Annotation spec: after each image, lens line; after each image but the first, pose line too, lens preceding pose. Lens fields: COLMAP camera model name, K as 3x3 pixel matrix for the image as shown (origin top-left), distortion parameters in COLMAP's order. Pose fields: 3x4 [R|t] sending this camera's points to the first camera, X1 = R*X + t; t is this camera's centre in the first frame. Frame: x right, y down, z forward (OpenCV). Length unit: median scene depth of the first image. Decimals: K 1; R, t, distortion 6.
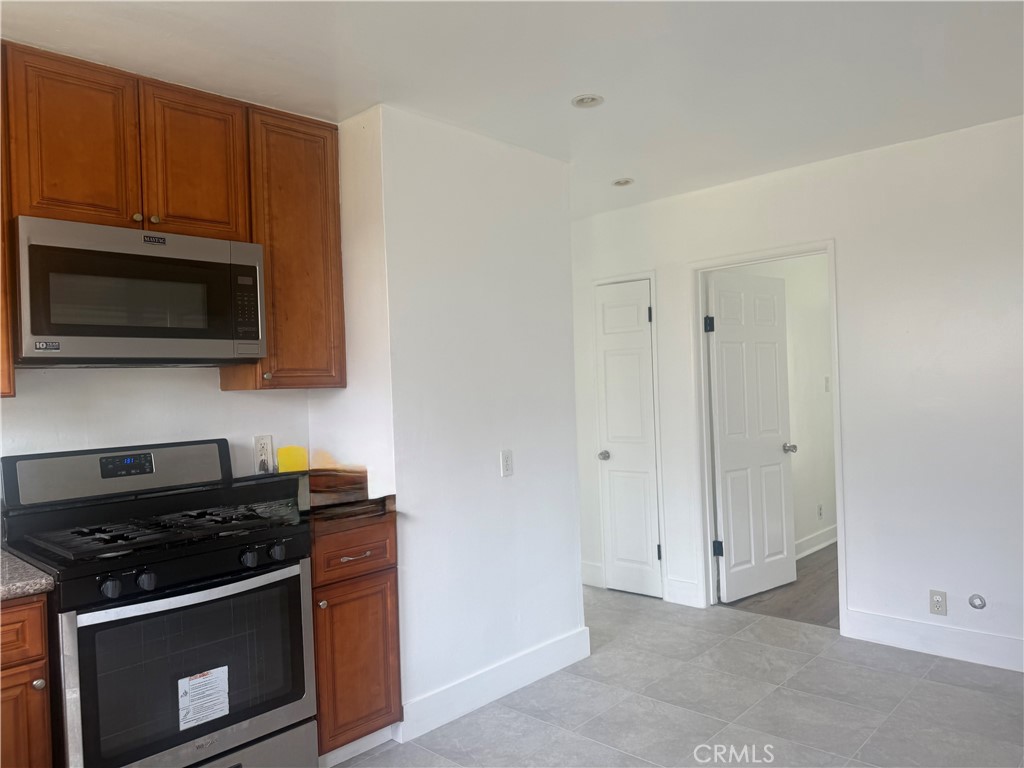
lens RADIAL K [[734.4, 0, 507.9], [0, 734.4, 385.6], [0, 0, 1]] dist [0.000953, -0.000604]
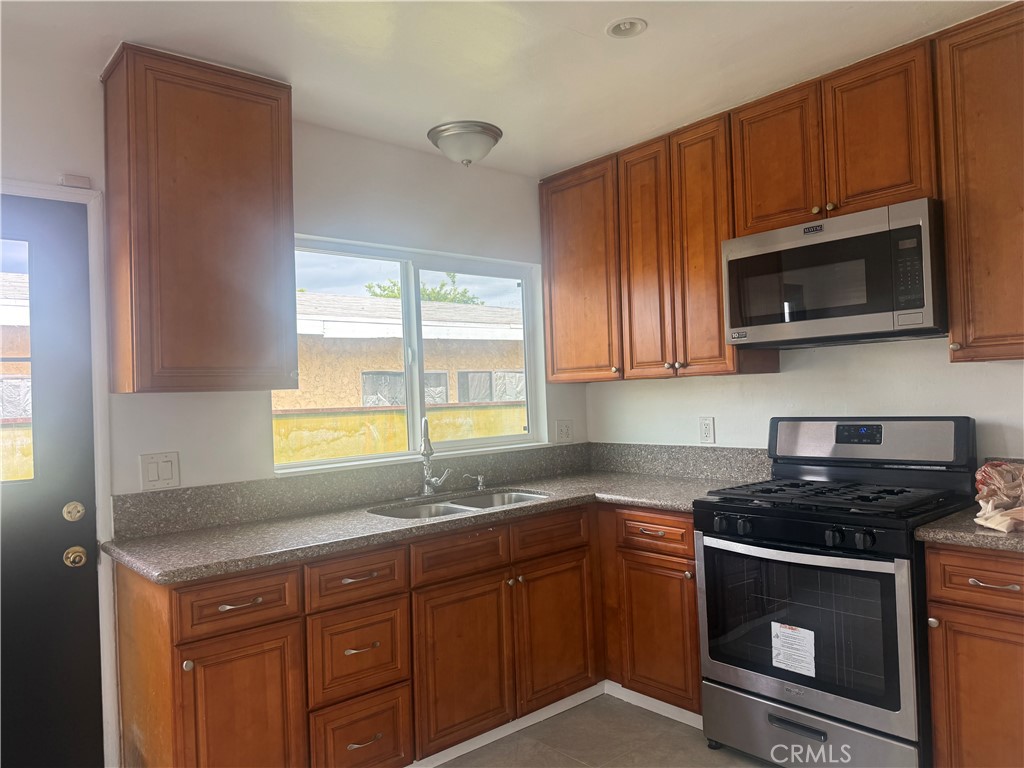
lens RADIAL K [[710.3, 0, 516.2], [0, 710.3, 387.1], [0, 0, 1]] dist [0.087659, -0.127063]
pose [[-0.088986, 0.032284, -0.995510, 0.582316], [0.045593, 0.998559, 0.028307, -0.013751], [0.994989, -0.042869, -0.090330, 0.598107]]
